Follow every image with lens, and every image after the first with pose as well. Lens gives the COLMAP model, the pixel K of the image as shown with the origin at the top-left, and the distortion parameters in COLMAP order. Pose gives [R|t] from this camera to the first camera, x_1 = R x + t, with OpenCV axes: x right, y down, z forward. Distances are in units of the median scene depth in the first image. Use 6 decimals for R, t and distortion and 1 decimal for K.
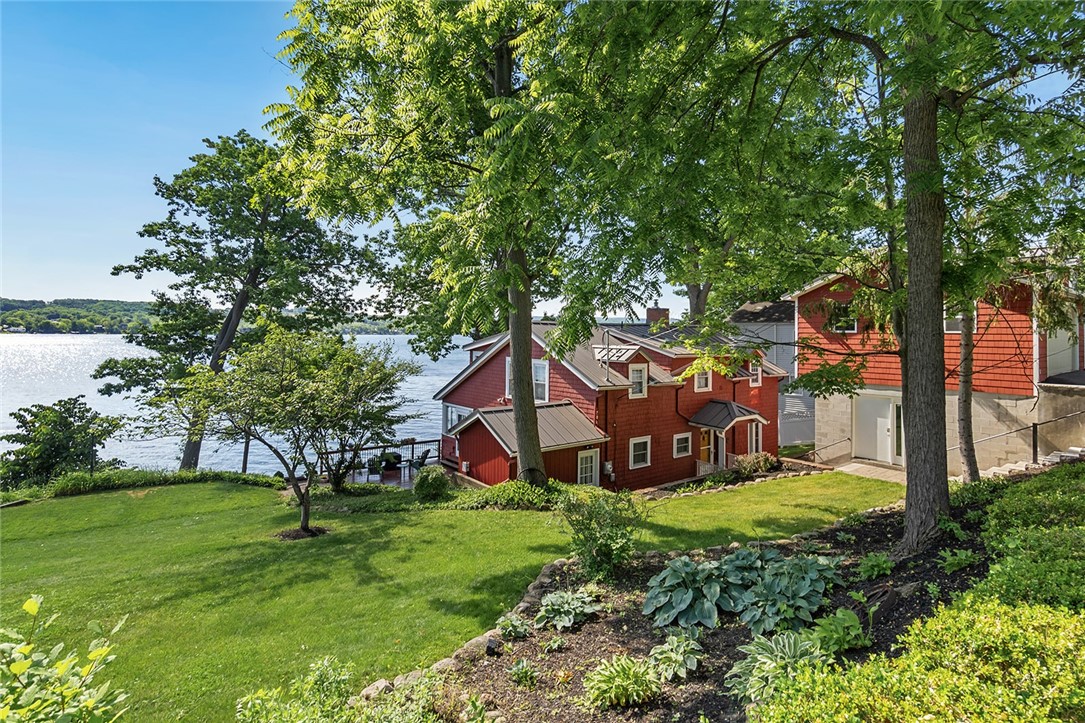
lens RADIAL K [[529.9, 0, 542.5], [0, 529.9, 361.5], [0, 0, 1]] dist [0.001081, -0.000277]
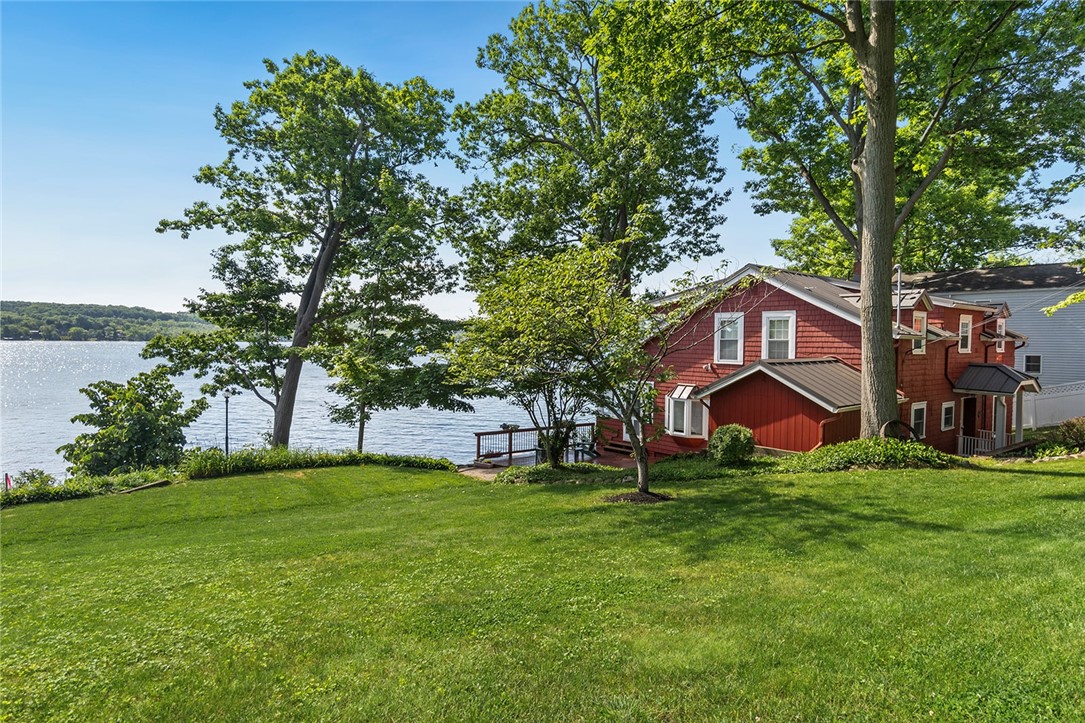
lens RADIAL K [[583.9, 0, 543.5], [0, 583.9, 412.3], [0, 0, 1]] dist [0.002703, 0.000010]
pose [[0.999782, -0.002211, 0.020752, -0.311192], [0.000819, 0.997761, 0.066874, 0.073566], [-0.020853, -0.066842, 0.997546, 0.086706]]
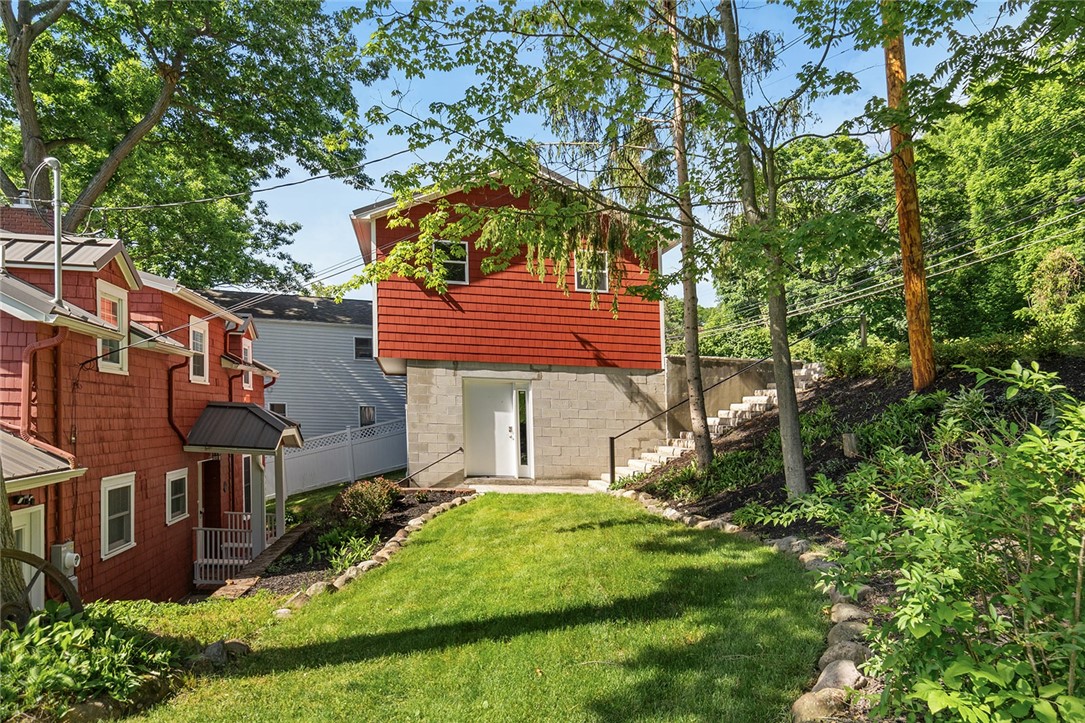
lens RADIAL K [[719.8, 0, 539.5], [0, 719.8, 392.8], [0, 0, 1]] dist [-0.000827, -0.000494]
pose [[0.468507, 0.029930, 0.882952, -0.103972], [0.024001, 0.998626, -0.046586, 0.086653], [-0.883133, 0.043018, 0.467145, 0.362875]]
